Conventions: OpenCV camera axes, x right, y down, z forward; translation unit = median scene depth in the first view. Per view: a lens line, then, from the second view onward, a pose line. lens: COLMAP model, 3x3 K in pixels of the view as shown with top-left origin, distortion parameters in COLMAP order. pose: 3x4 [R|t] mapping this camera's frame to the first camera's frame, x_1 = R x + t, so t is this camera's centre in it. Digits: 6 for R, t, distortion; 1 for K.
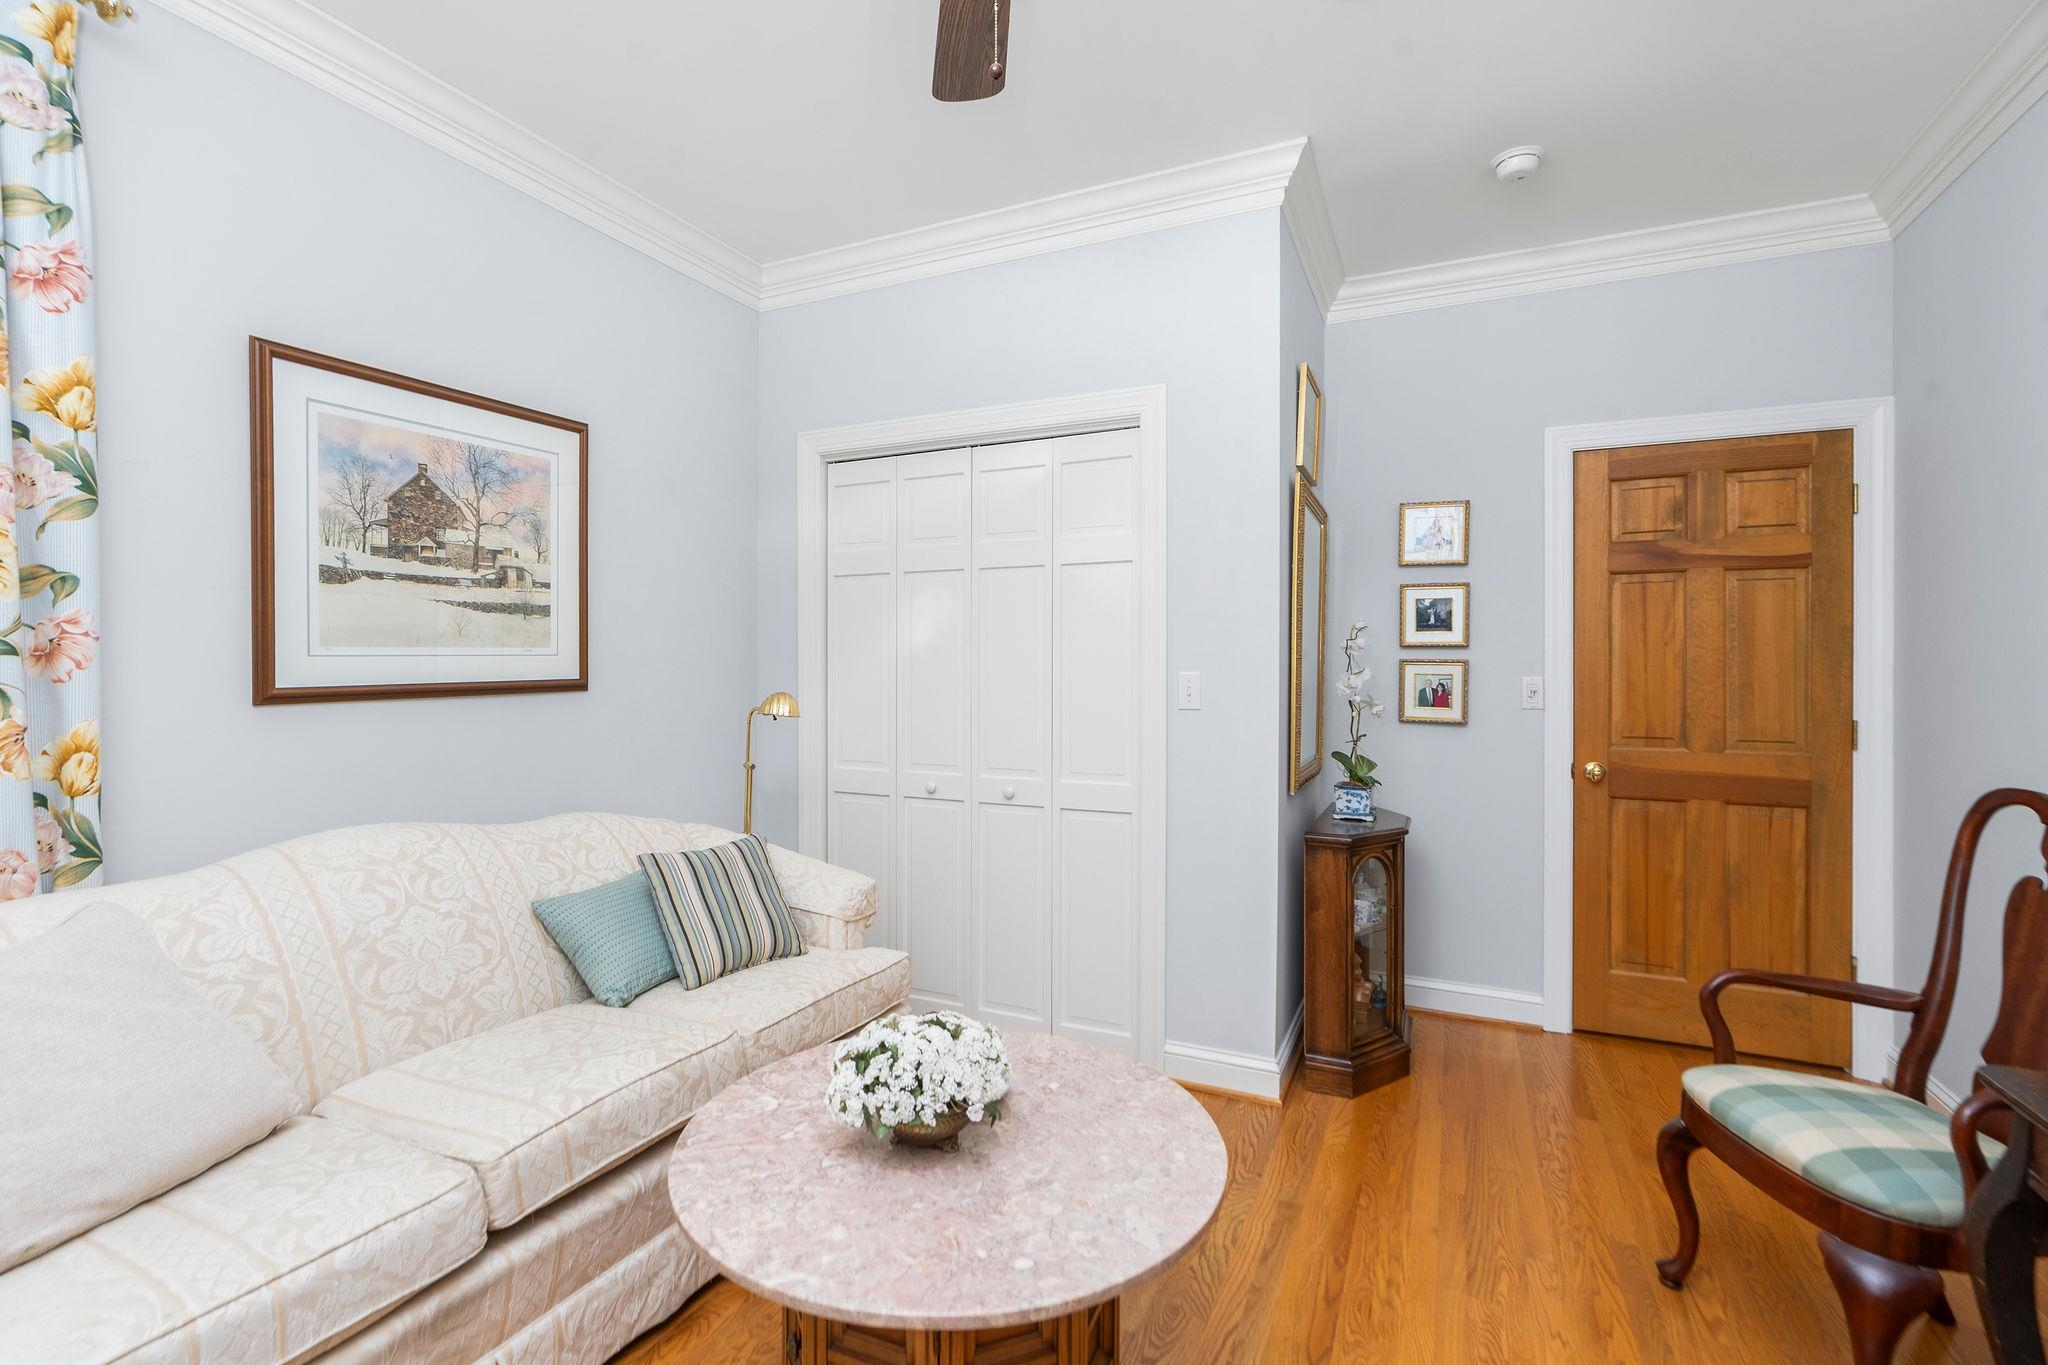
lens RADIAL K [[940.8, 0, 990.6], [0, 940.8, 660.7], [0, 0, 1]] dist [0.000424, 0.000248]
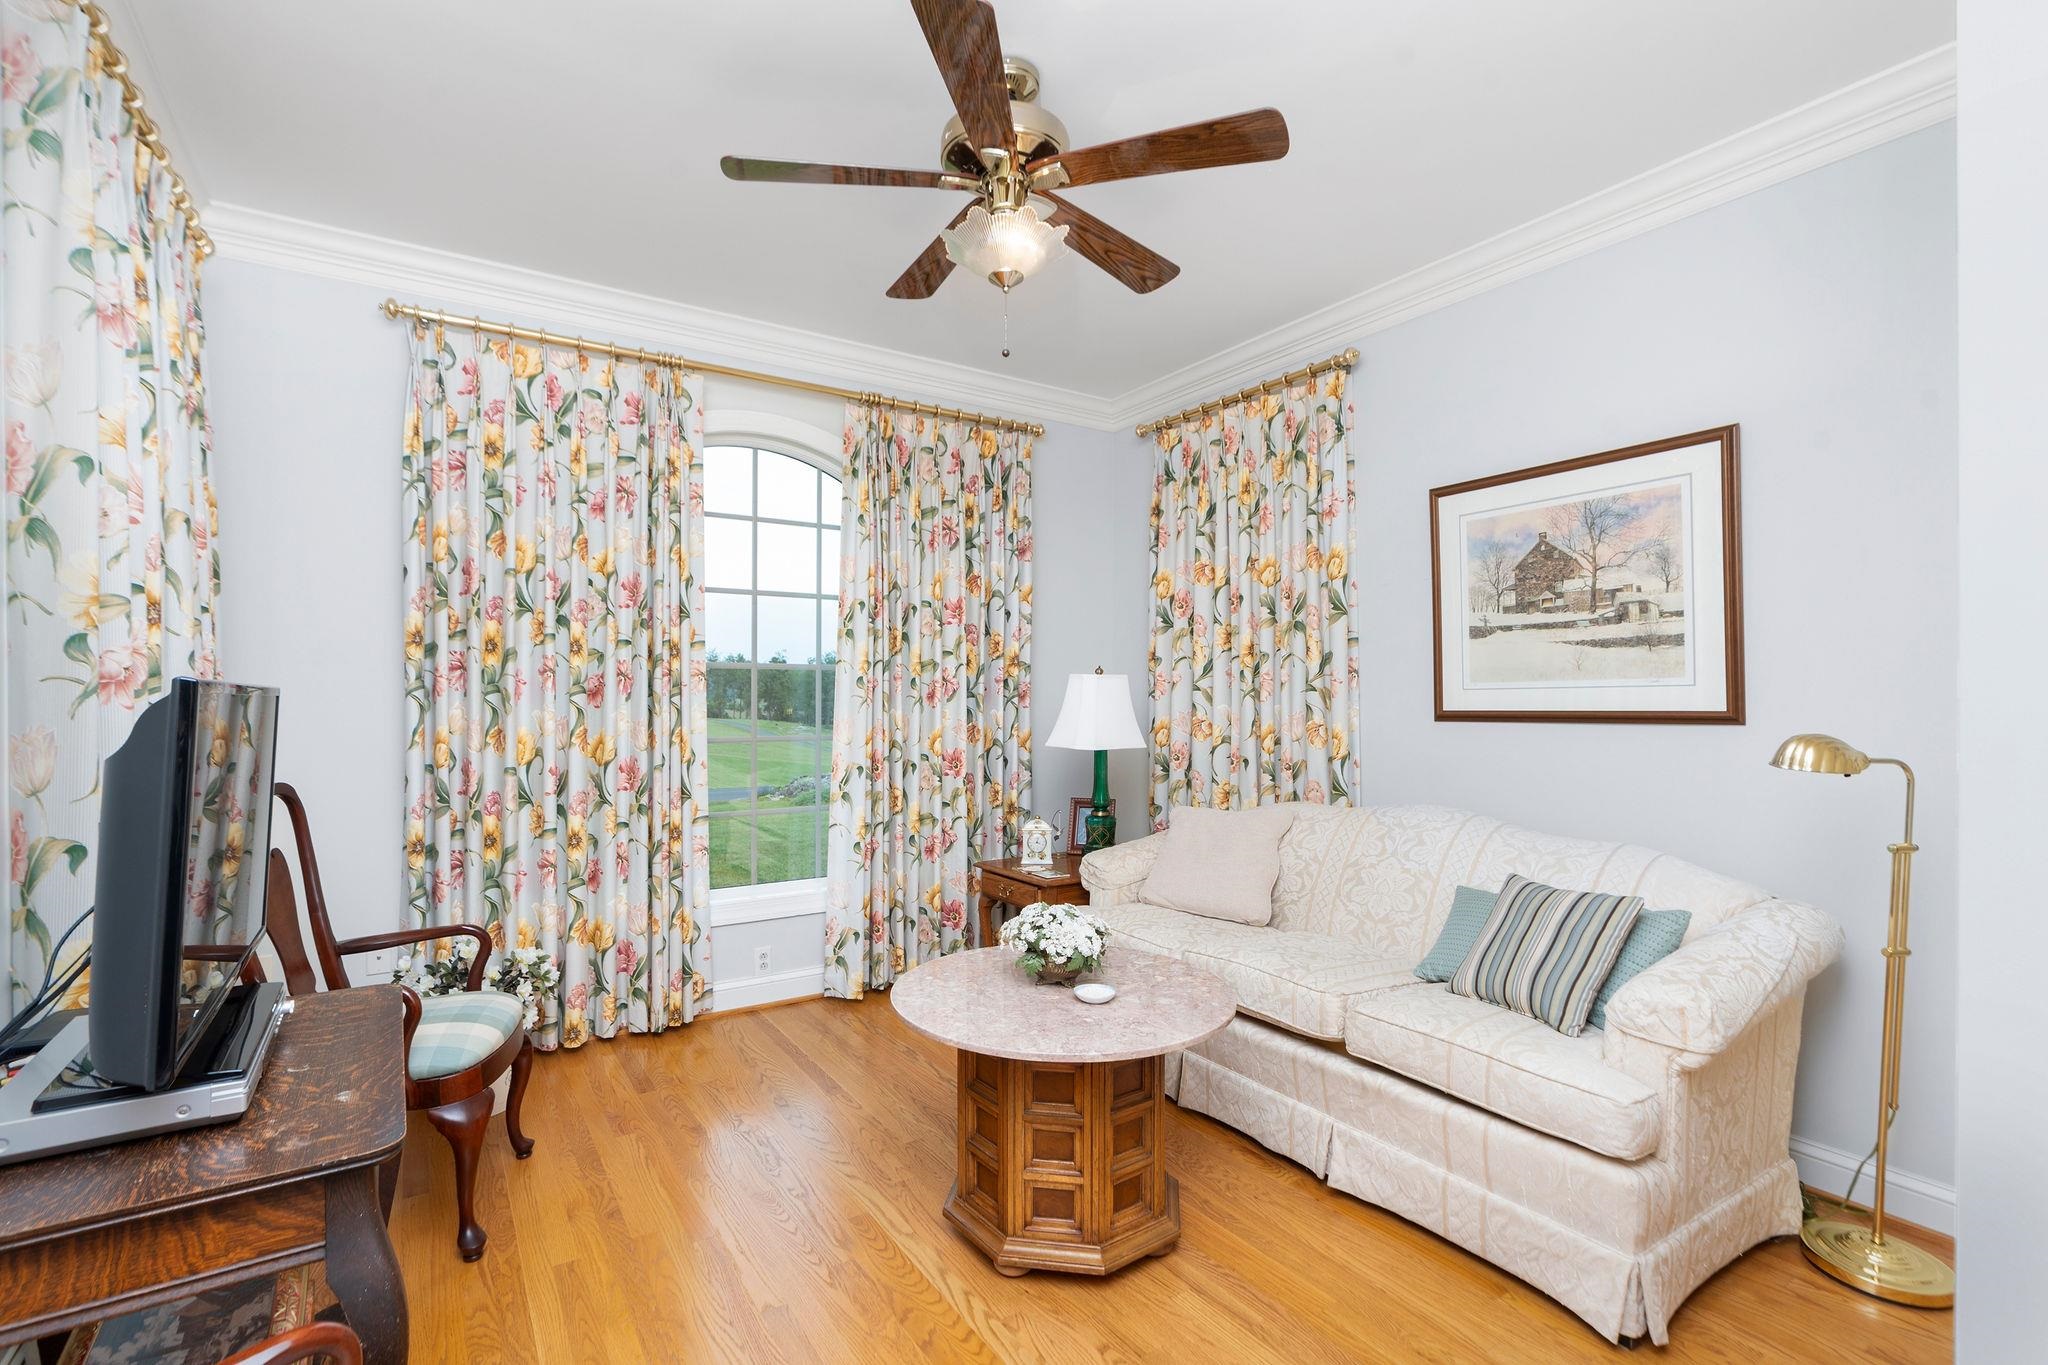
lens RADIAL K [[940.8, 0, 1024.7], [0, 940.8, 692.3], [0, 0, 1]] dist [0.000424, 0.000248]
pose [[-0.502585, -0.002896, -0.864523, 0.782993], [0.003061, 0.999982, -0.005129, 0.004546], [0.864523, -0.005224, -0.502567, 1.004177]]
